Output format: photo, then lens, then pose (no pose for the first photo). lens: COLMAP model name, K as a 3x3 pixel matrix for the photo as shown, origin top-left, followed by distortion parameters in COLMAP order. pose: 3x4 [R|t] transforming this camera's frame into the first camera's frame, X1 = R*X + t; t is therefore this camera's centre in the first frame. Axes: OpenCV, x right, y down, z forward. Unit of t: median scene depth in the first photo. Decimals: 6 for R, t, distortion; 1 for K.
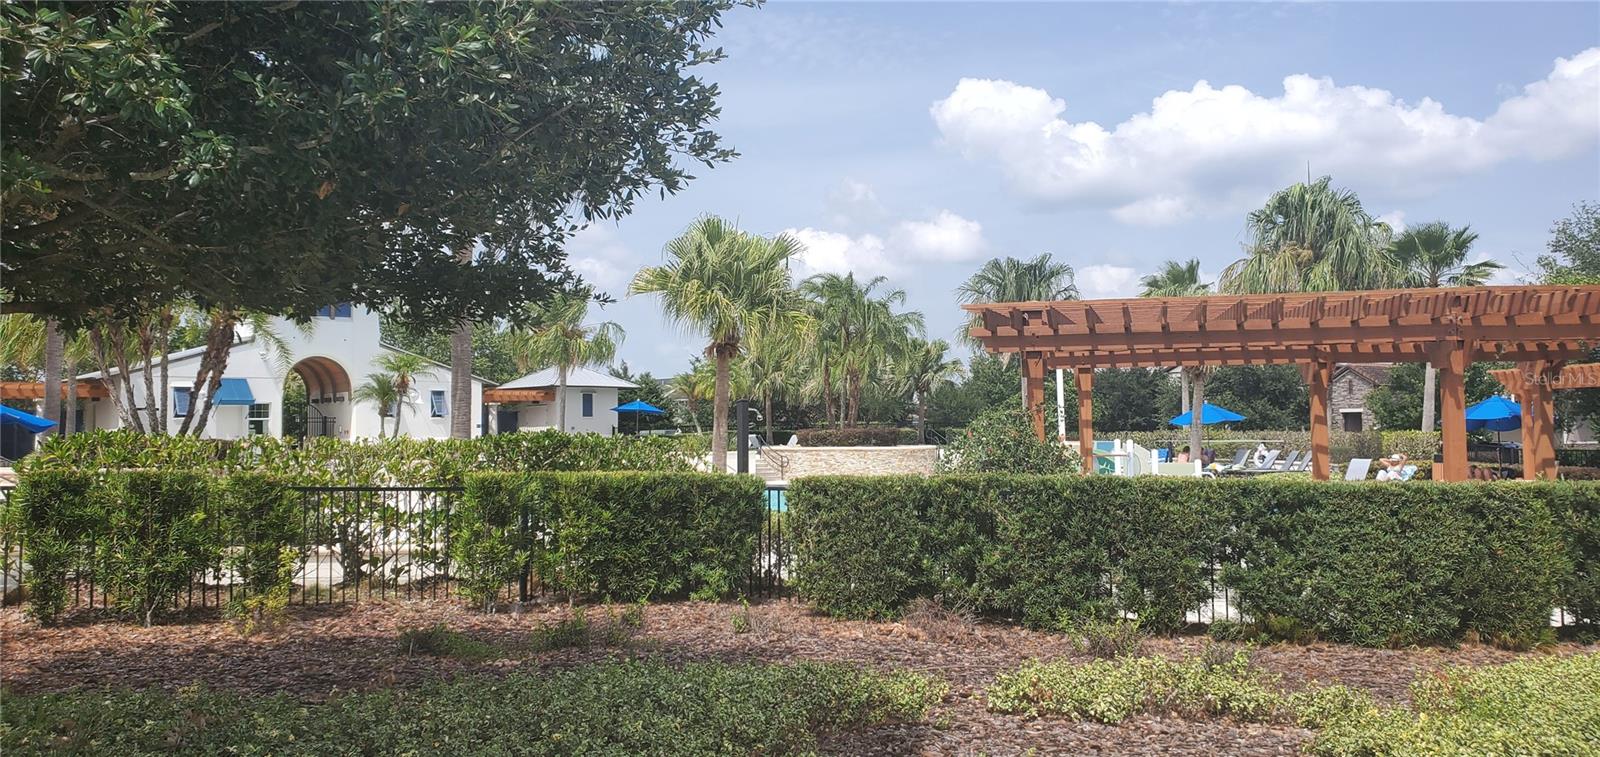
lens RADIAL K [[1180.6, 0, 800.0], [0, 1180.6, 378.5], [0, 0, 1]] dist [-0.034664, 0.035106]
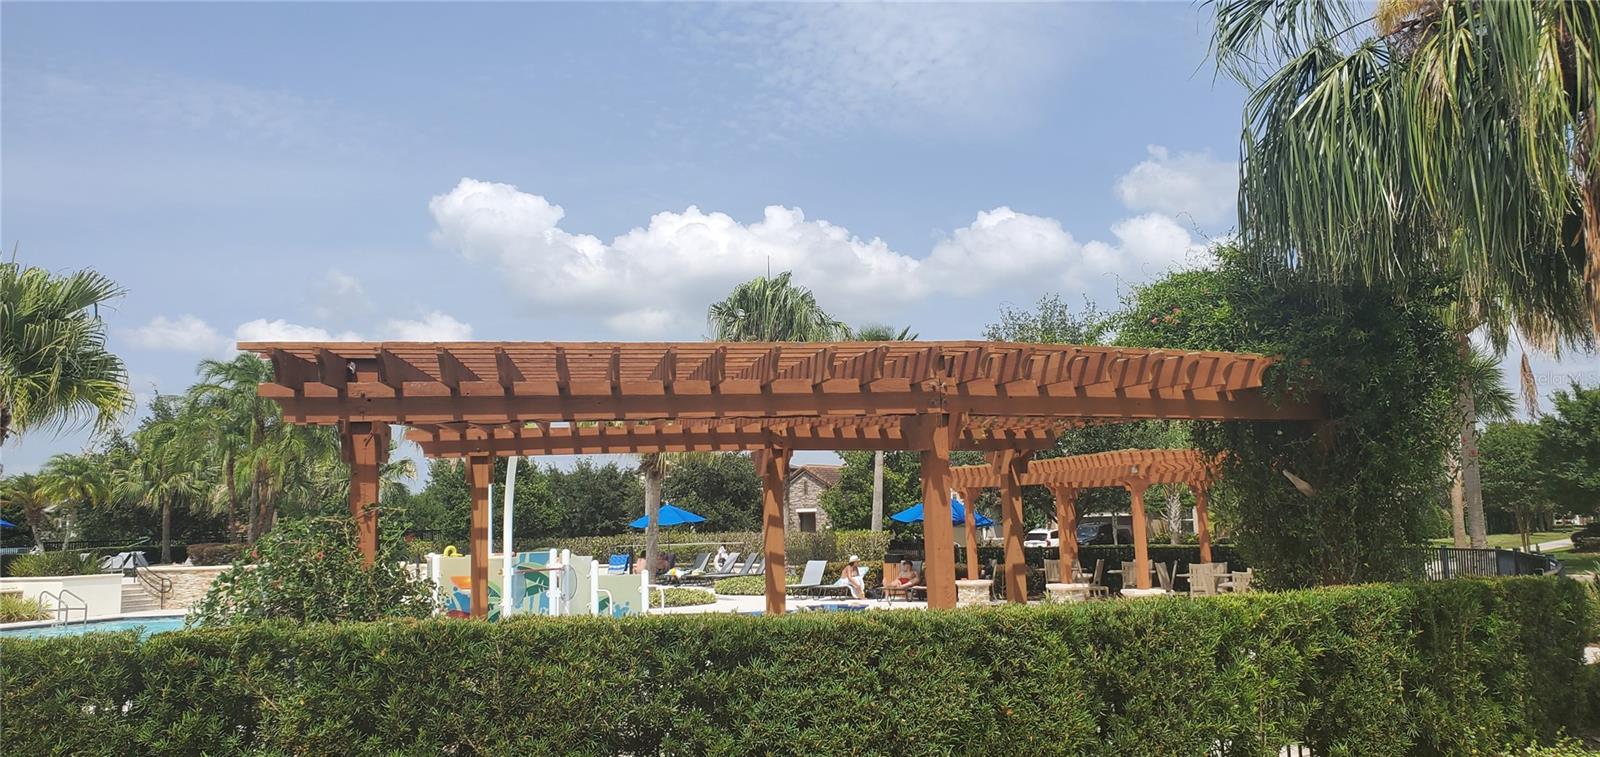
lens RADIAL K [[1148.9, 0, 800.0], [0, 1148.9, 378.5], [0, 0, 1]] dist [0.220130, -0.238995]
pose [[0.911752, 0.036022, 0.409160, 0.168411], [0.000080, 0.996131, -0.087877, 0.010656], [-0.410742, 0.080155, 0.908221, 0.353299]]
